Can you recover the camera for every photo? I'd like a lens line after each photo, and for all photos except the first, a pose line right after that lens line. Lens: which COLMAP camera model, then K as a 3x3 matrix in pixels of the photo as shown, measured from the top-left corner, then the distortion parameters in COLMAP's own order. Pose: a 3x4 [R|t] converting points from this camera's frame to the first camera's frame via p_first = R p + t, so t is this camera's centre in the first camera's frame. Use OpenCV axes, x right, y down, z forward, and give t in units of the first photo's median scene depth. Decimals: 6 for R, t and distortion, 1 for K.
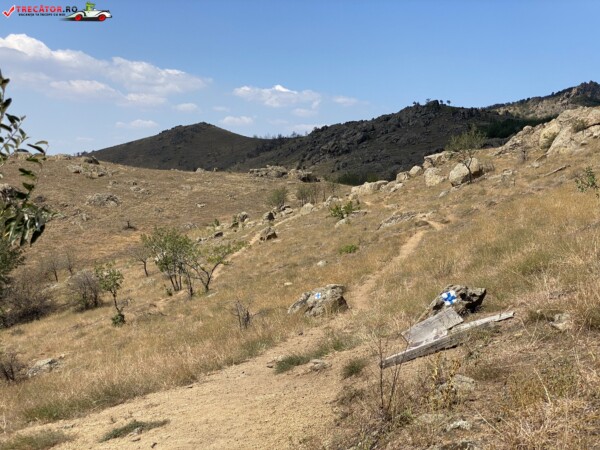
lens RADIAL K [[914.5, 0, 300.8], [0, 914.5, 239.4], [0, 0, 1]] dist [0.554475, 0.058247]
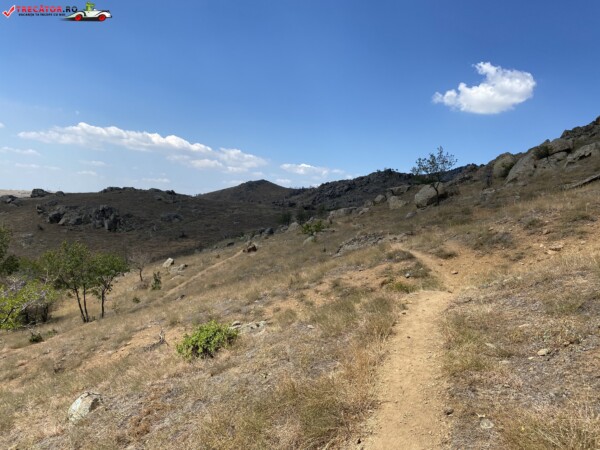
lens RADIAL K [[448.9, 0, 300.0], [0, 448.9, 225.0], [0, 0, 1]] dist [-0.009129, -0.004473]
pose [[0.998456, 0.032400, -0.045130, 0.031883], [-0.034174, 0.998651, -0.039106, -0.008618], [0.043802, 0.040588, 0.998215, 0.278938]]
